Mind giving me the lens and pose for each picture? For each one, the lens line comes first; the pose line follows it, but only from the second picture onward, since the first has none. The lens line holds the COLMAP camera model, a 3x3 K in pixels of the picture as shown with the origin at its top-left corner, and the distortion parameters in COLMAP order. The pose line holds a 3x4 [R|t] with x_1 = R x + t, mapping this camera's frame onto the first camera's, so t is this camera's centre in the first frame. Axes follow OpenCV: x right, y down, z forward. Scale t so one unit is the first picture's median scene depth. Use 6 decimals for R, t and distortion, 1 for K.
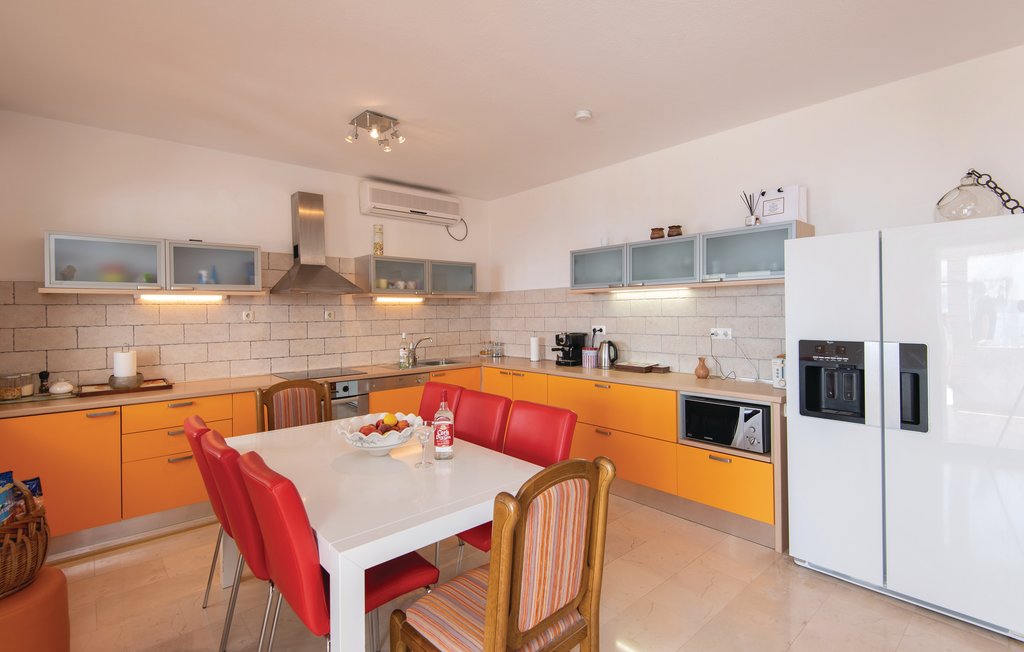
lens RADIAL K [[468.2, 0, 512.0], [0, 468.2, 326.0], [0, 0, 1]] dist [0.044009, -0.020780]
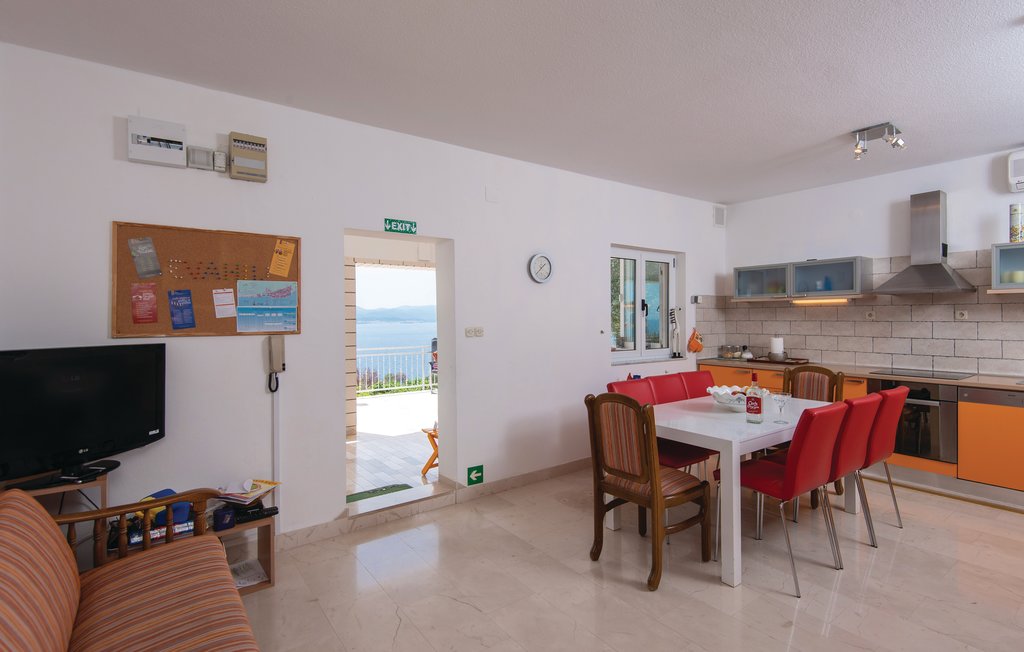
lens RADIAL K [[494.2, 0, 512.0], [0, 494.2, 326.0], [0, 0, 1]] dist [0.000174, 0.000004]
pose [[-0.111852, 0.031577, -0.993223, 0.830640], [-0.020802, 0.999202, 0.034110, -0.020225], [0.993507, 0.024477, -0.111106, 0.294930]]
